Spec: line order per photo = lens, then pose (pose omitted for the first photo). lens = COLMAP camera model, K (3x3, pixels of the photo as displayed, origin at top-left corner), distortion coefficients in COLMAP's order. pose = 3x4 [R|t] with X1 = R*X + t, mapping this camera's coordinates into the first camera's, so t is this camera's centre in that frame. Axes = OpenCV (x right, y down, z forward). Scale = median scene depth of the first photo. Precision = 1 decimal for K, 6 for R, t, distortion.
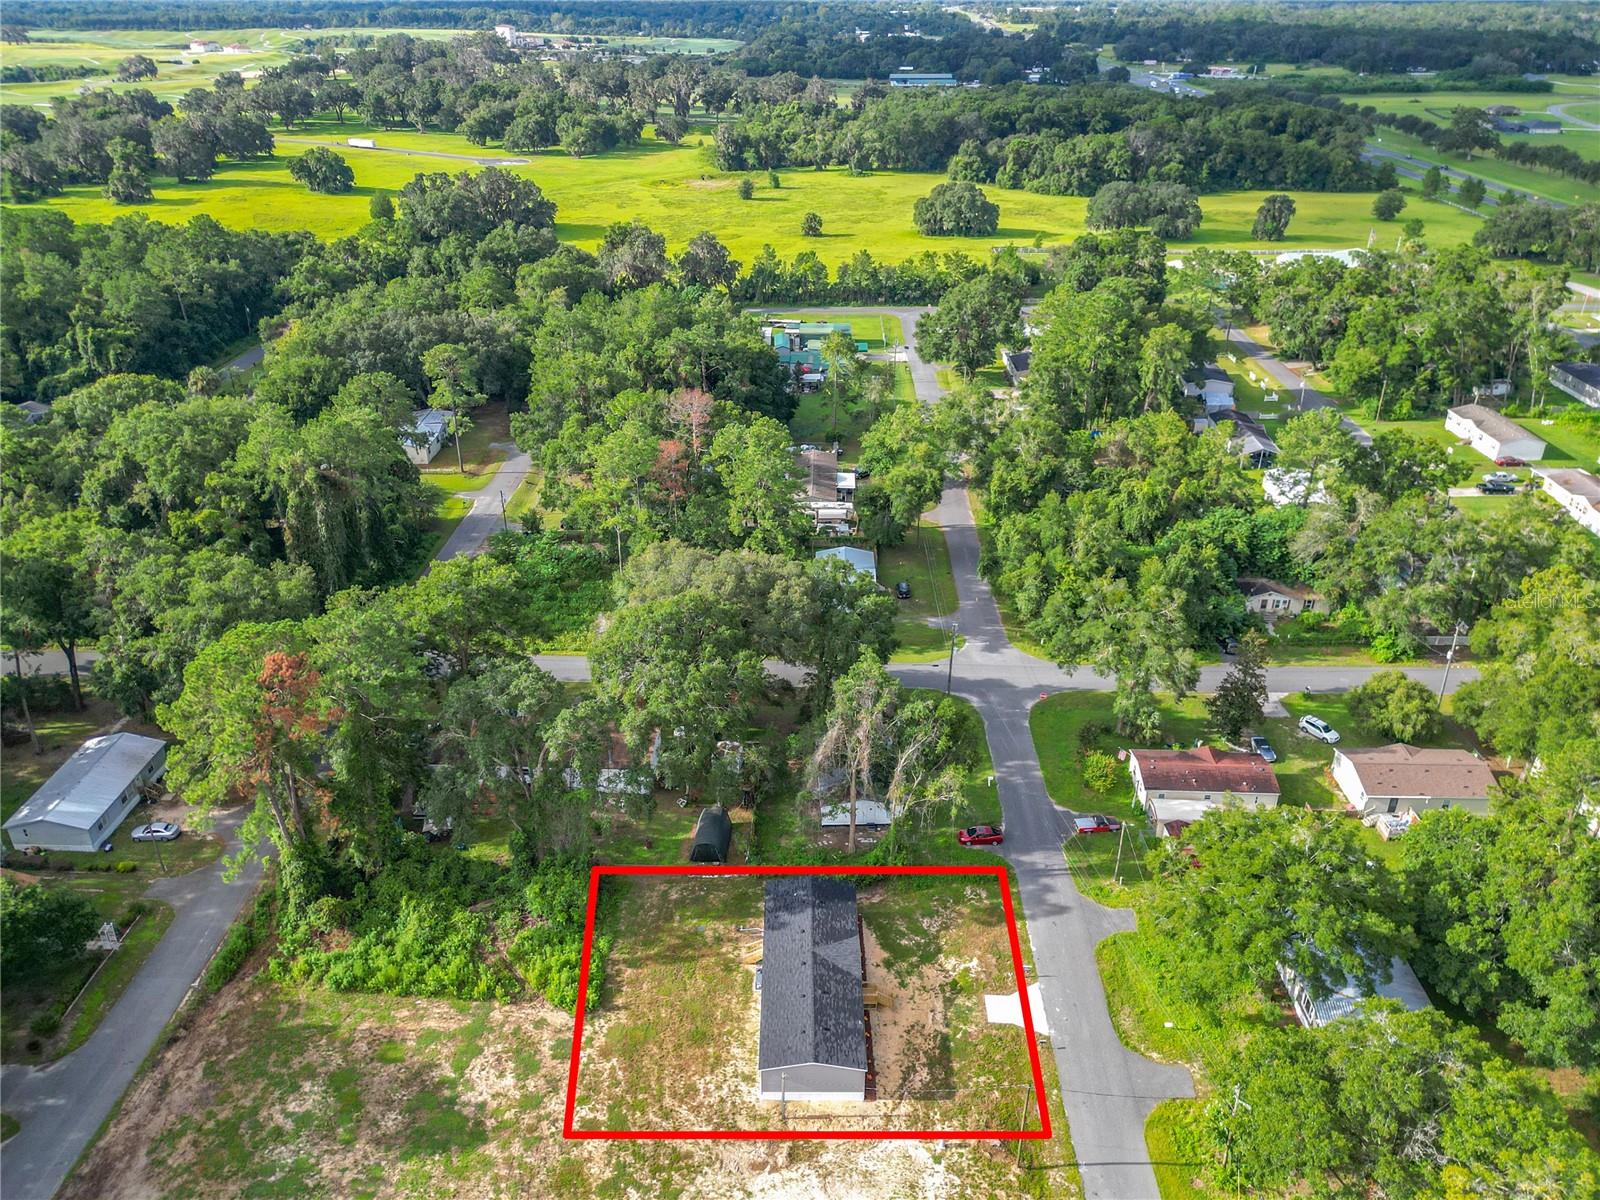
lens RADIAL K [[1139.1, 0, 786.9], [0, 1139.1, 600.7], [0, 0, 1]] dist [0.055061, -0.043898]
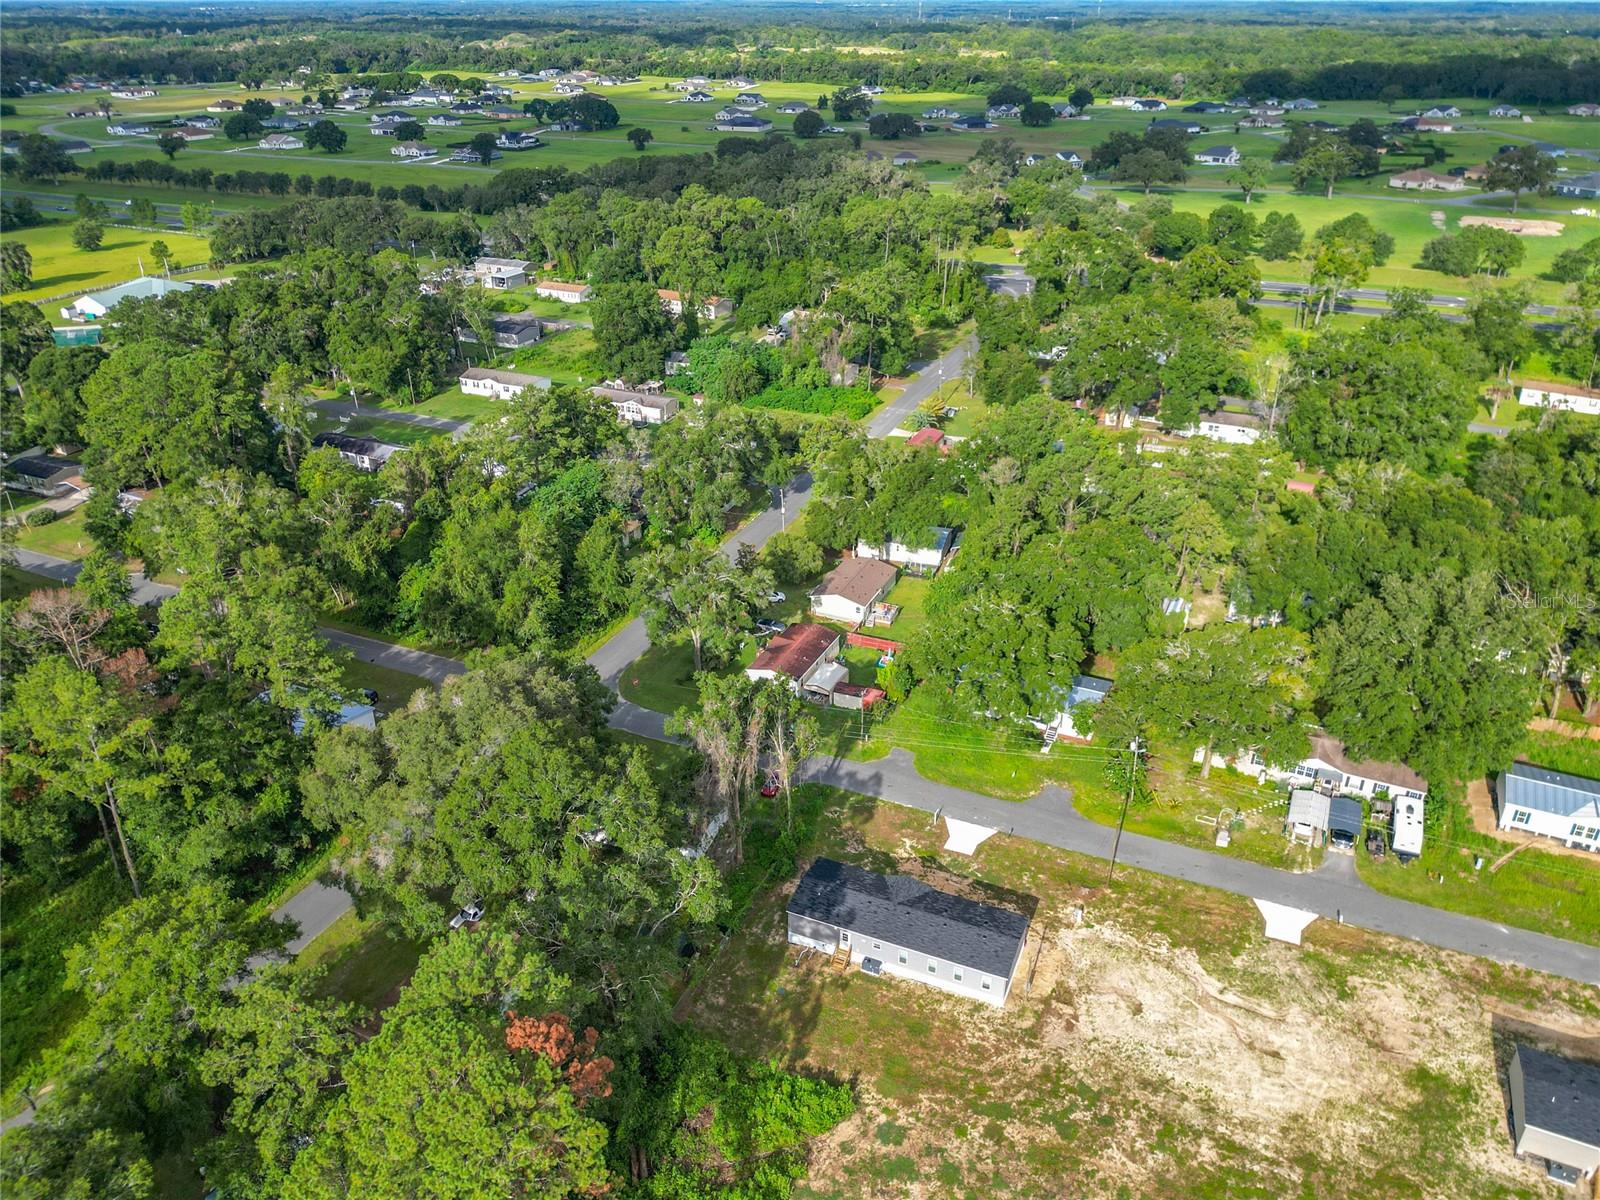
lens RADIAL K [[1143.0, 0, 759.4], [0, 1143.0, 600.1], [0, 0, 1]] dist [0.050196, -0.076580]
pose [[0.412533, -0.420931, 0.807858, -0.330363], [0.431661, 0.871277, 0.233547, -0.107910], [-0.802175, 0.252375, 0.541130, 0.180938]]
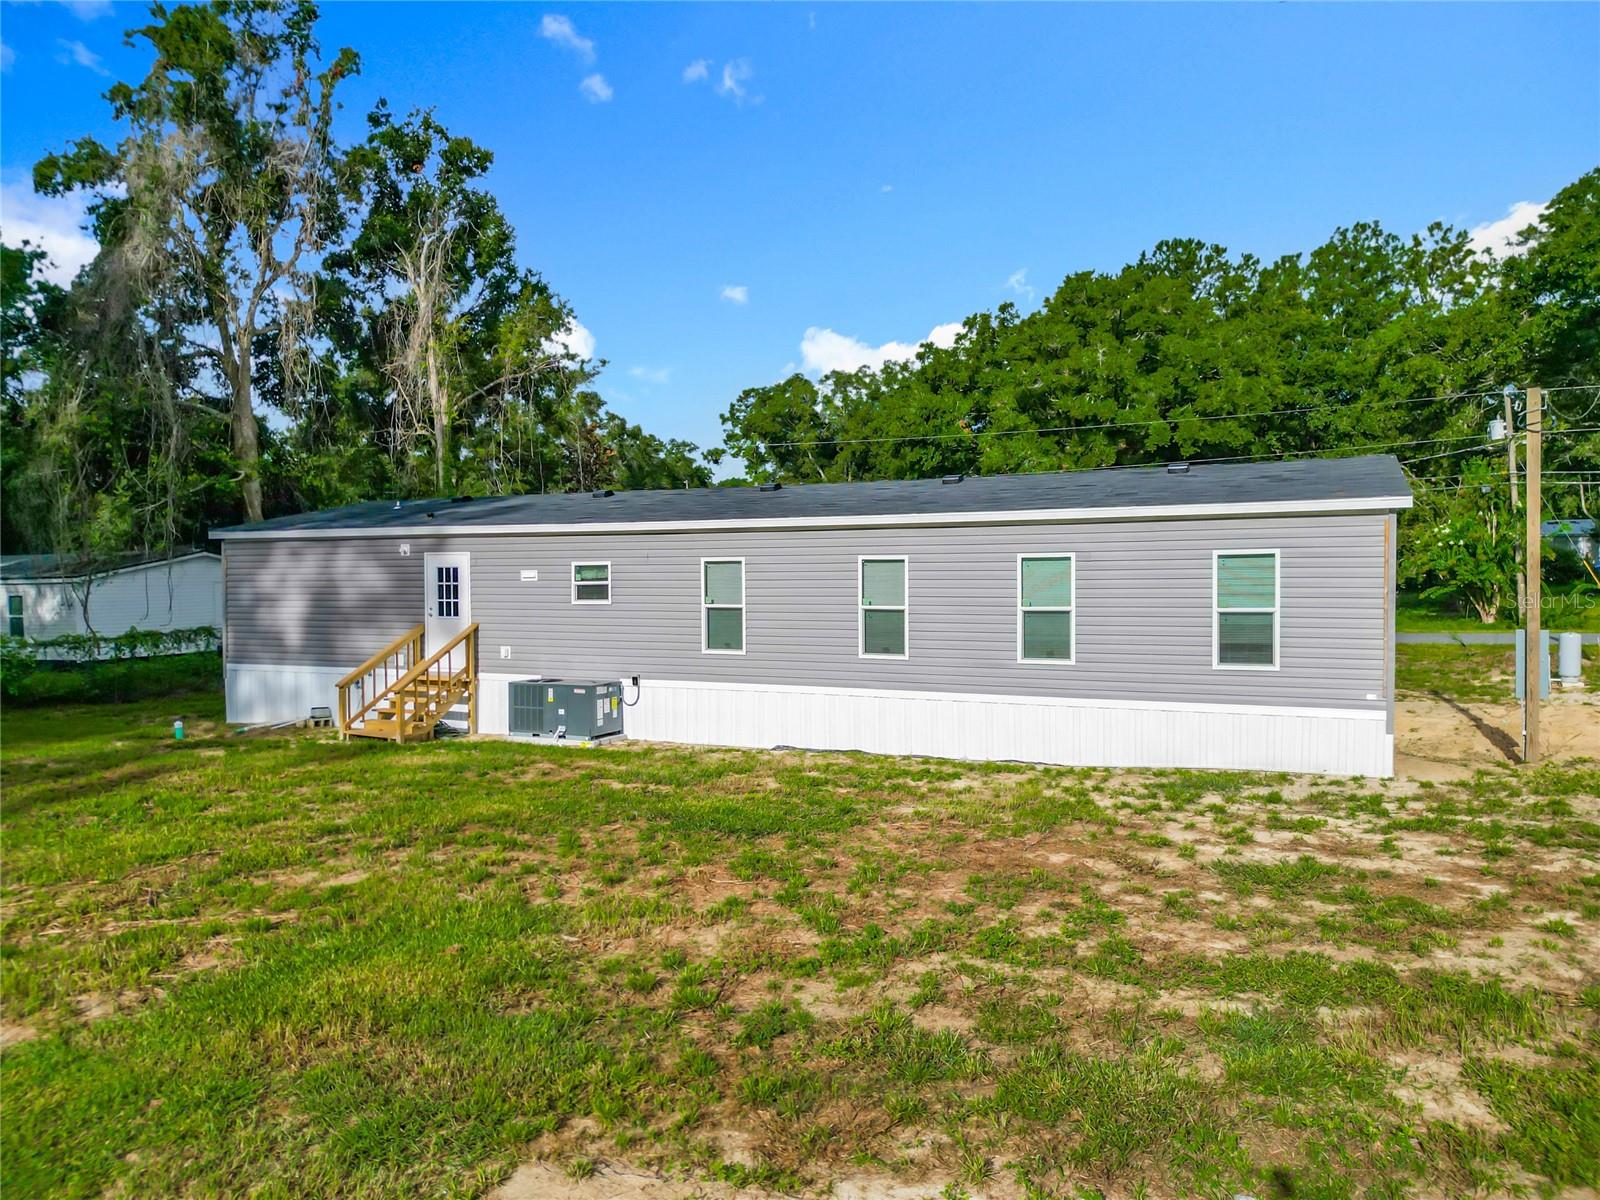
lens RADIAL K [[1141.1, 0, 800.0], [0, 1141.1, 600.0], [0, 0, 1]] dist [0.052692, -0.045064]
pose [[0.410354, -0.027824, 0.911502, -0.074681], [0.423348, 0.891112, -0.163388, 0.153525], [-0.807704, 0.452929, 0.377451, 0.377367]]
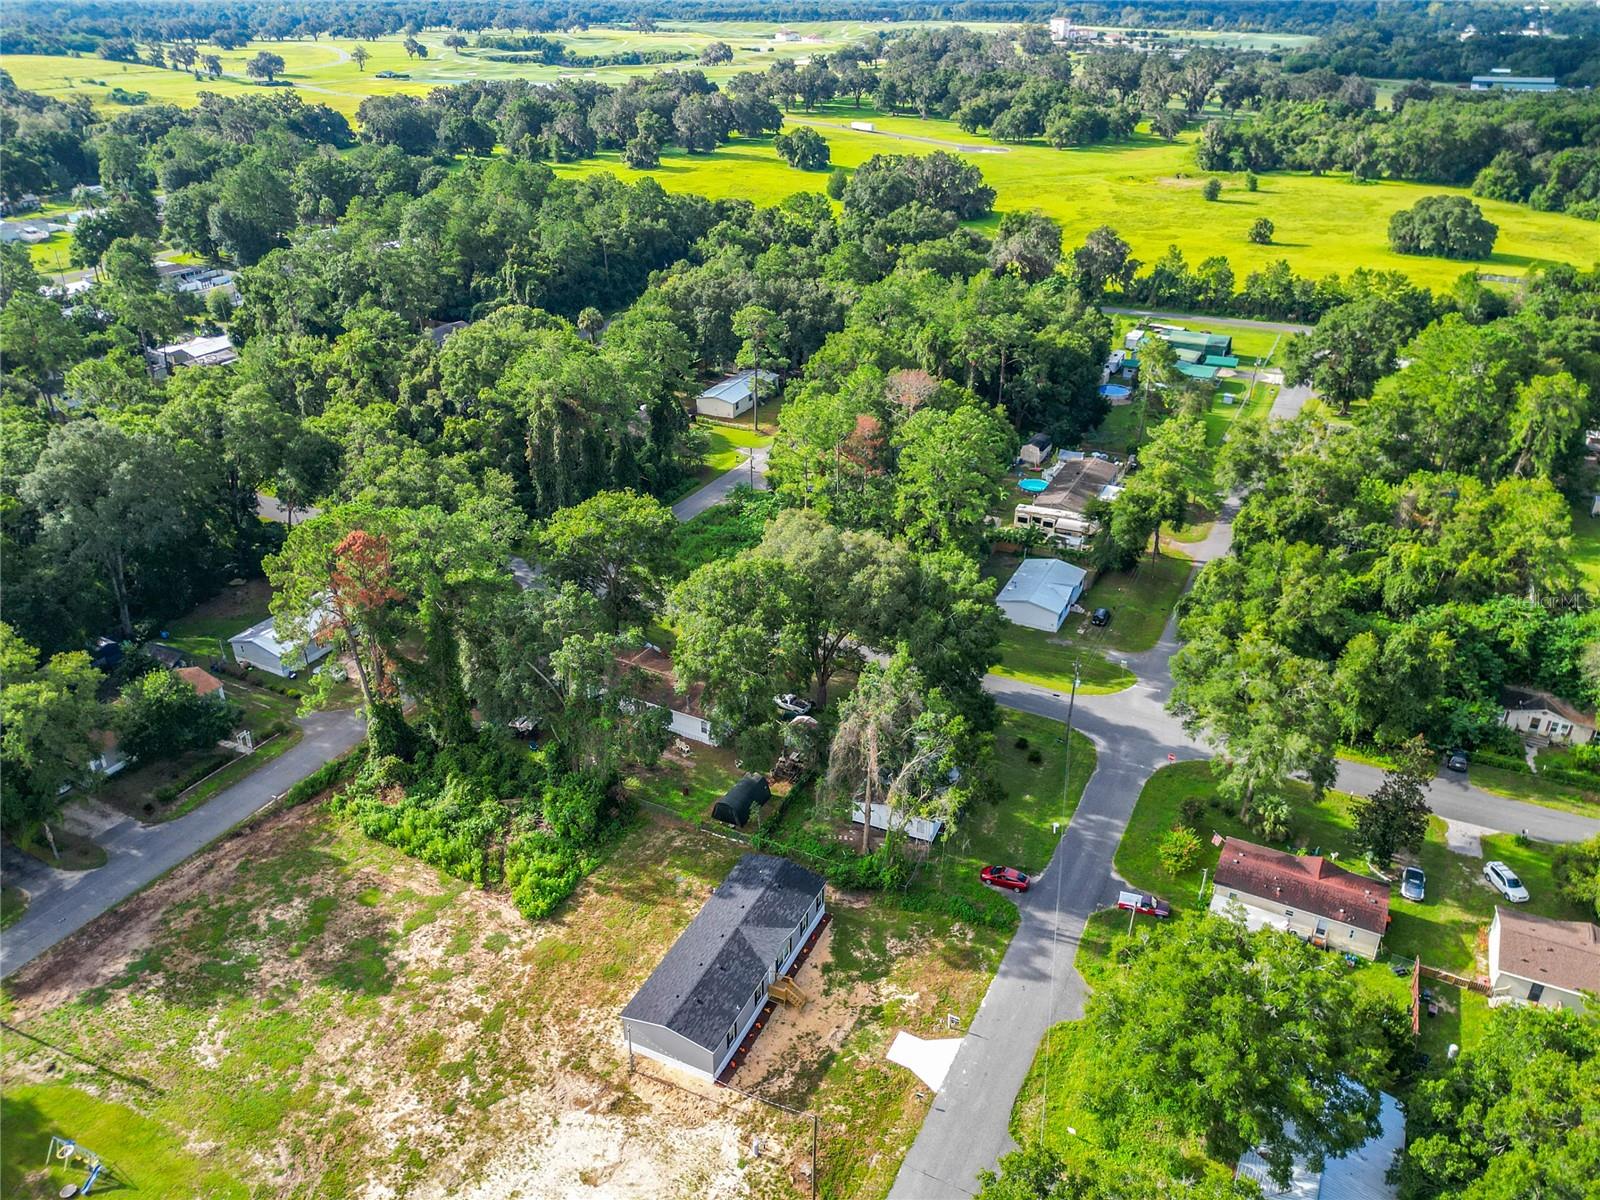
lens RADIAL K [[1141.1, 0, 800.0], [0, 1141.1, 600.0], [0, 0, 1]] dist [0.052692, -0.045064]
pose [[0.909413, 0.199580, -0.364878, 0.154964], [-0.198530, 0.979245, 0.040813, -0.008513], [0.365451, 0.035324, 0.930160, 0.038655]]
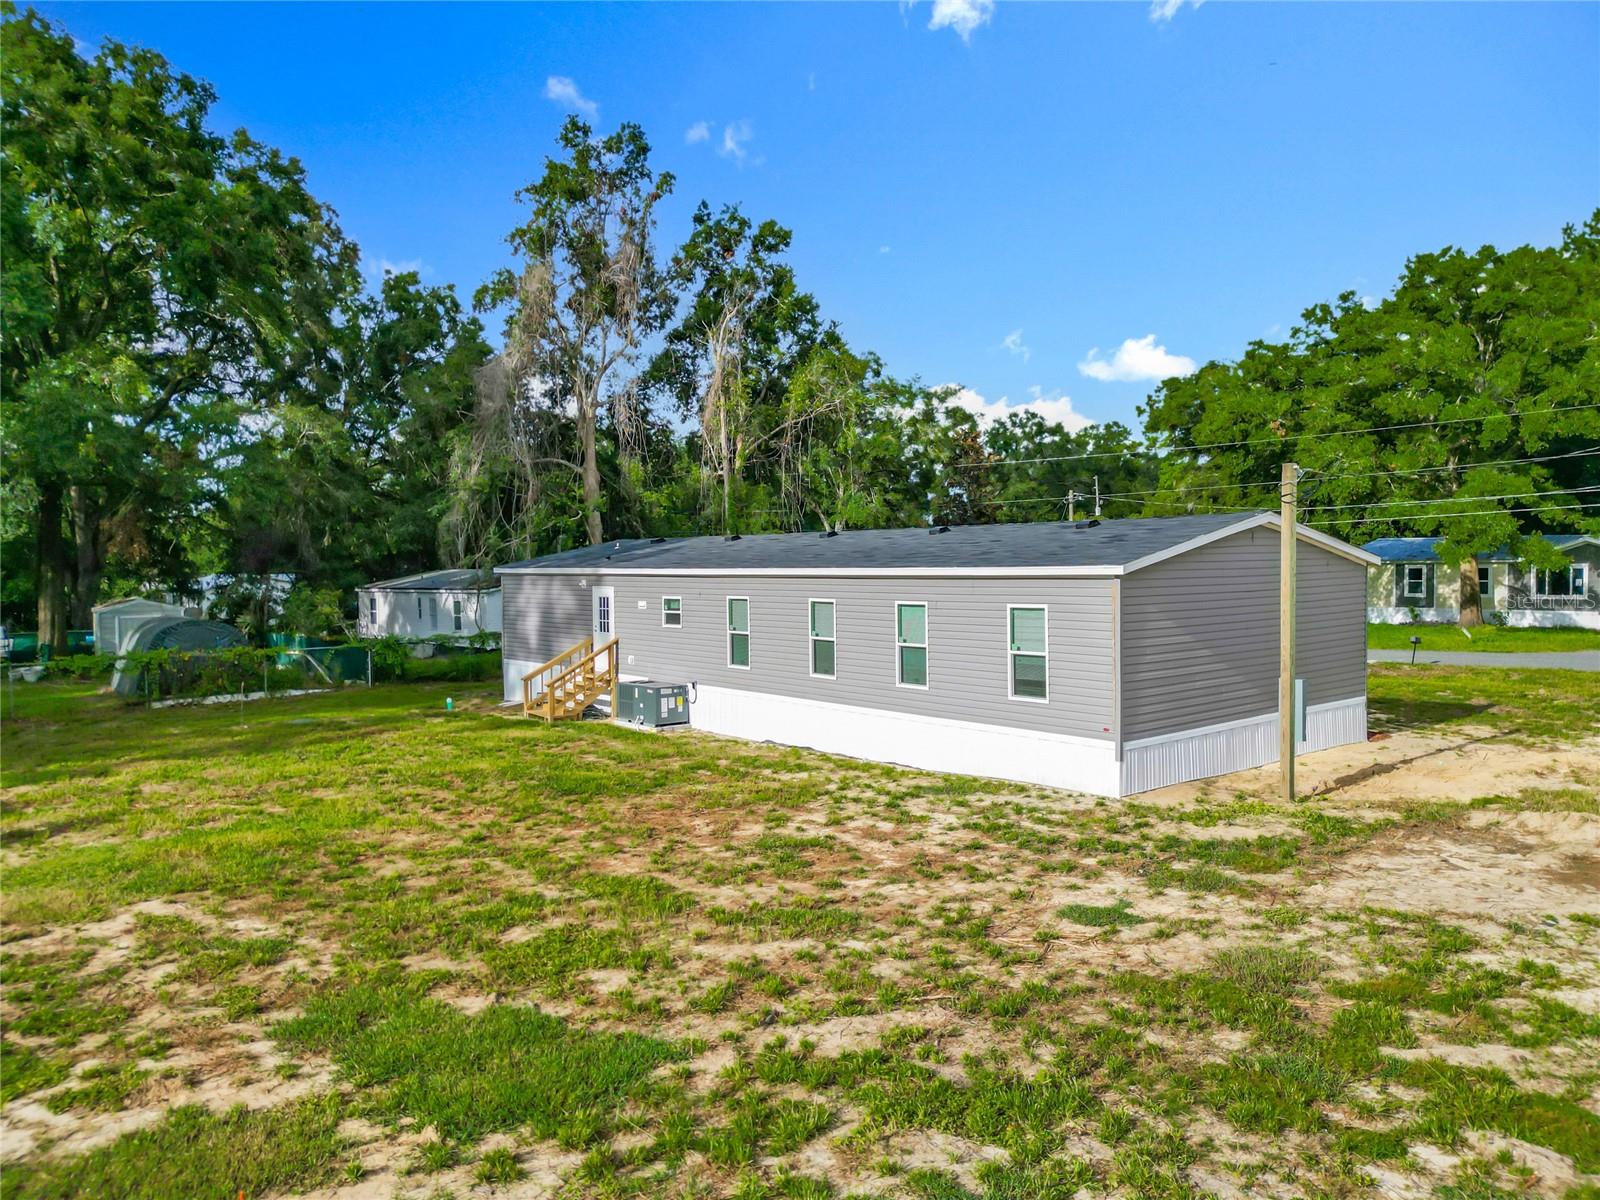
lens RADIAL K [[1139.1, 0, 786.9], [0, 1139.1, 600.7], [0, 0, 1]] dist [0.055061, -0.043898]
pose [[0.761738, -0.033146, 0.647036, -0.069670], [0.306997, 0.897921, -0.315421, 0.169917], [-0.570533, 0.438907, 0.694156, 0.336572]]
